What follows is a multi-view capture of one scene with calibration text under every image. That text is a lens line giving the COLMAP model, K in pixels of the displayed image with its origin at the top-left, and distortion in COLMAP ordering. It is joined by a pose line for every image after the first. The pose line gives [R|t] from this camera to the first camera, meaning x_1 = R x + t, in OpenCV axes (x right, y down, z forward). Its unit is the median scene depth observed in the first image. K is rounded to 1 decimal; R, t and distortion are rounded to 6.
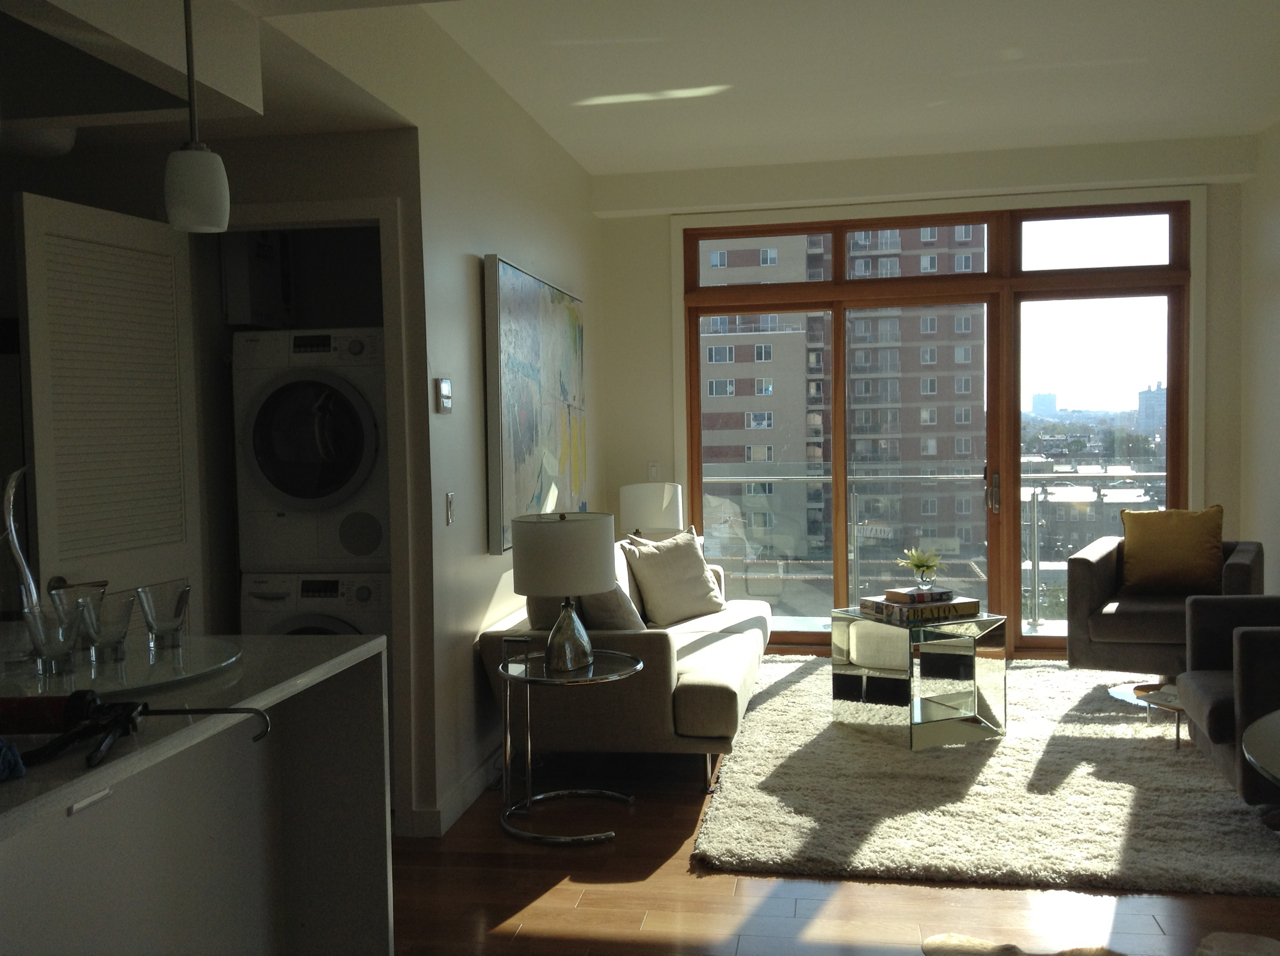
lens RADIAL K [[1158.5, 0, 636.3], [0, 1158.5, 479.3], [0, 0, 1]] dist [0.172791, -0.361622]
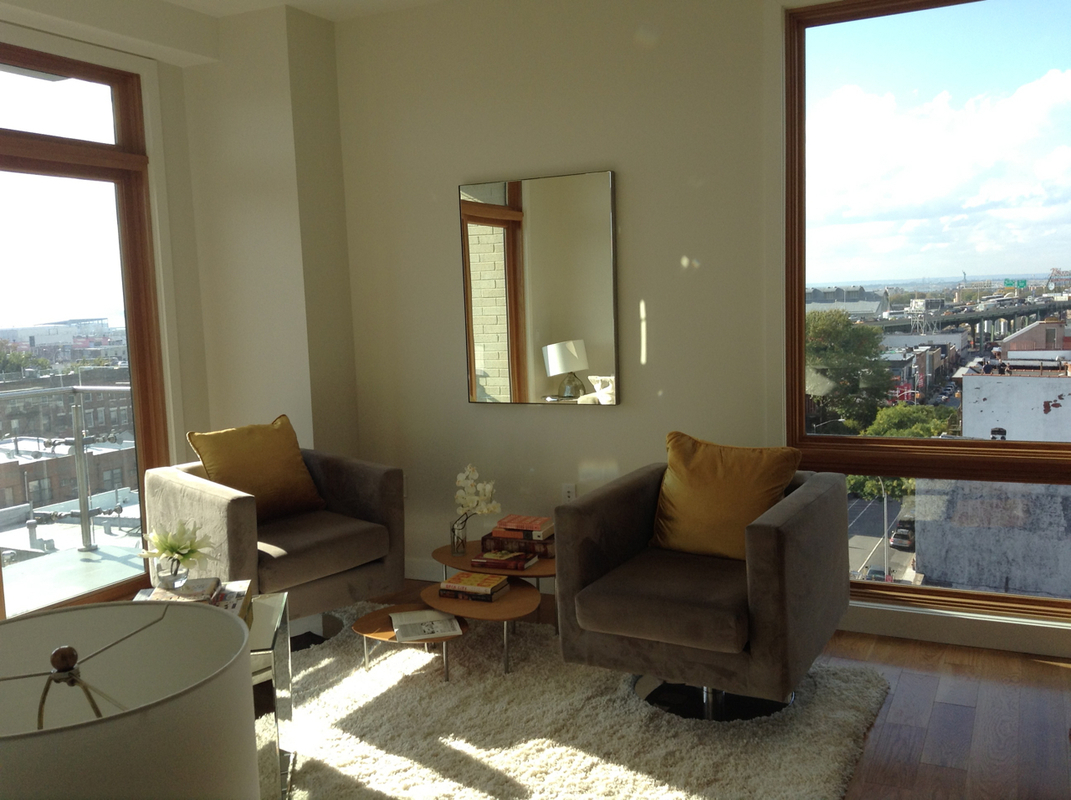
lens RADIAL K [[969.4, 0, 532.4], [0, 969.4, 401.1], [0, 0, 1]] dist [0.172791, -0.361622]
pose [[0.288419, -0.089859, 0.953279, -0.234589], [0.074179, 0.994691, 0.071320, -0.037231], [-0.954627, 0.050143, 0.293553, 0.734134]]
